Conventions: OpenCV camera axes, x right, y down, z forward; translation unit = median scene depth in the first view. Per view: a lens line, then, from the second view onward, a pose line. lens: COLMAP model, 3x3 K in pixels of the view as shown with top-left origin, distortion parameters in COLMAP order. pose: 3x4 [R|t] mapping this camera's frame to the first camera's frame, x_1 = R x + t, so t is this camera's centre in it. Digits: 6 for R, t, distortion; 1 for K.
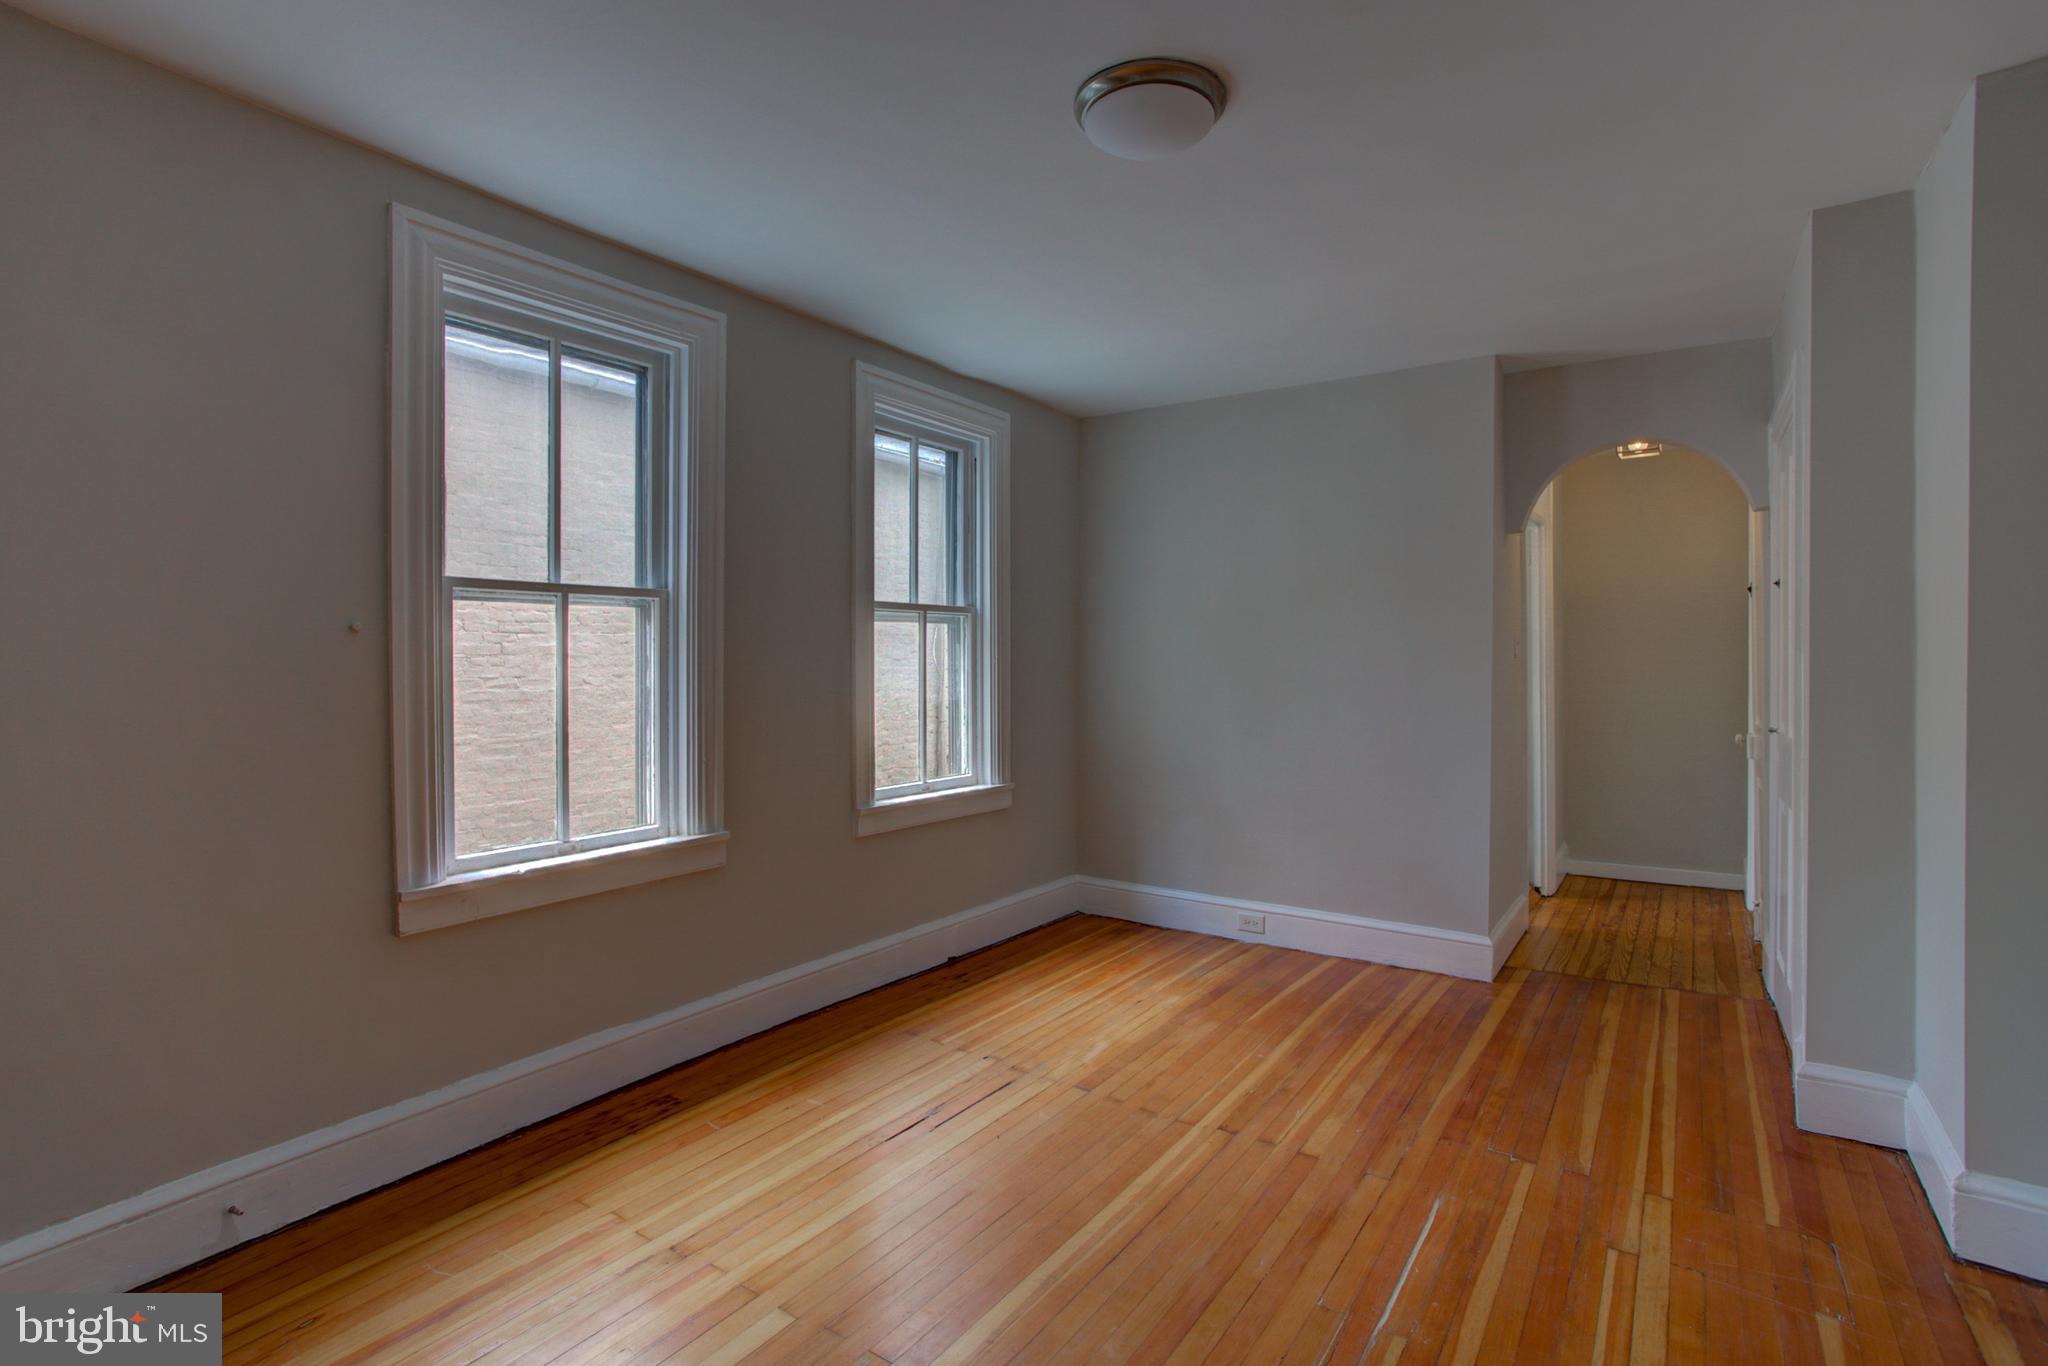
lens RADIAL K [[1014.5, 0, 982.8], [0, 1014.5, 671.8], [0, 0, 1]] dist [-0.025893, 0.013636]
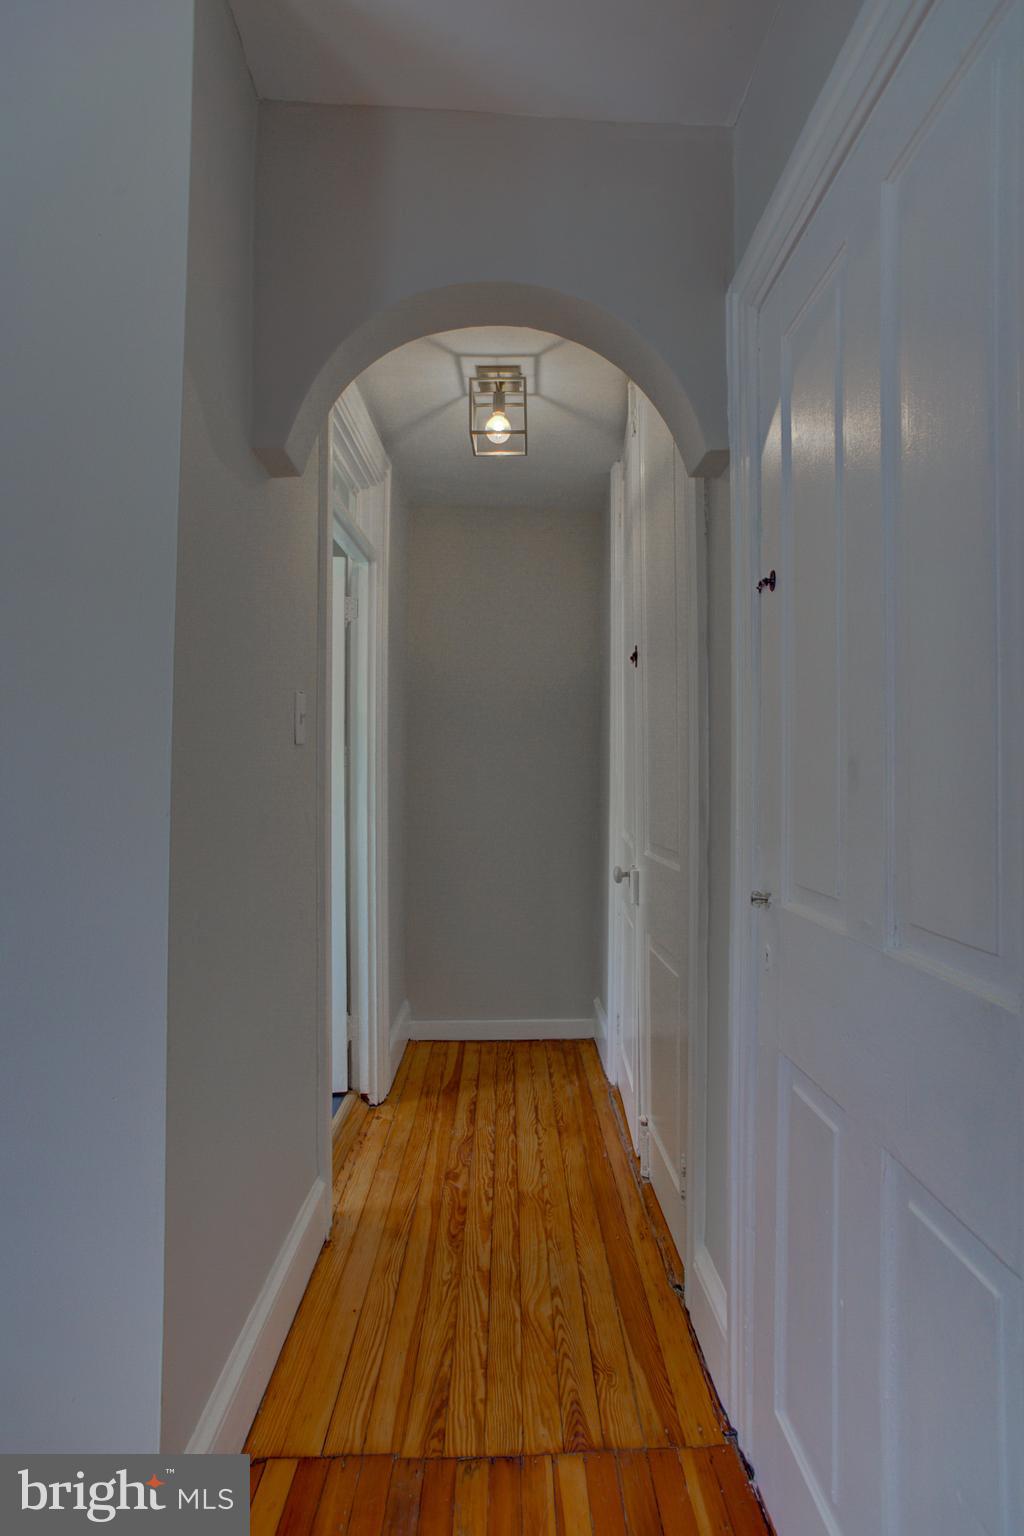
lens RADIAL K [[760.9, 0, 512.8], [0, 760.9, 768.1], [0, 0, 1]] dist [-0.025893, 0.013636]
pose [[0.809698, 0.011704, 0.586730, 0.444146], [-0.004765, 0.999899, -0.013370, 0.001739], [-0.586827, 0.008029, 0.809672, 0.709784]]
